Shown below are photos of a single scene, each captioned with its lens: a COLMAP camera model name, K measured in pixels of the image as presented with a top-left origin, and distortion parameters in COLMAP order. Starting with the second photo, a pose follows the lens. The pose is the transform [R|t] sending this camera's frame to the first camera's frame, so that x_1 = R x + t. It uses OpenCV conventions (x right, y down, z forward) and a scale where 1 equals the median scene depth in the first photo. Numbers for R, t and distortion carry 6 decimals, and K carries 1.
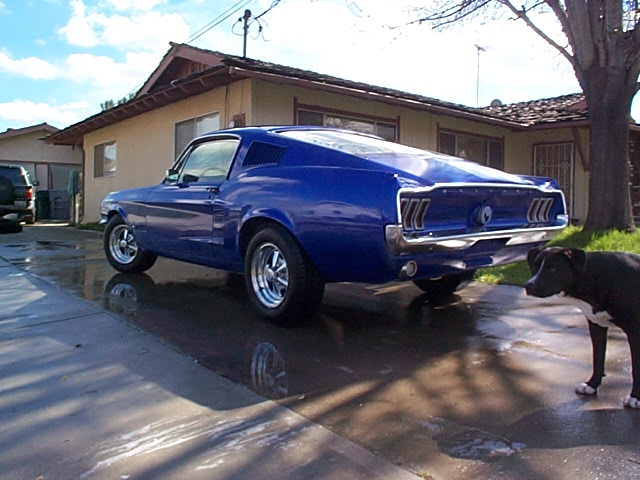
lens RADIAL K [[531.4, 0, 320.0], [0, 531.4, 215.8], [0, 0, 1]] dist [-0.042400, 0.005924]
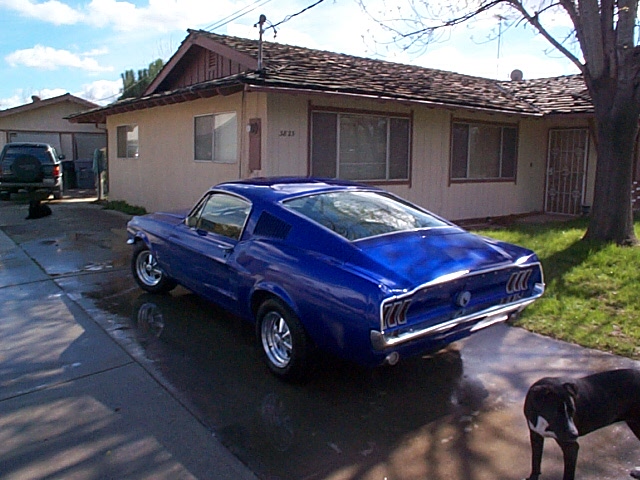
lens RADIAL K [[531.4, 0, 320.0], [0, 531.4, 215.8], [0, 0, 1]] dist [-0.042400, 0.005924]
pose [[0.999228, 0.008717, -0.038304, 0.018500], [-0.005034, 0.995445, 0.095202, -0.119337], [0.038960, -0.094936, 0.994721, -0.053199]]
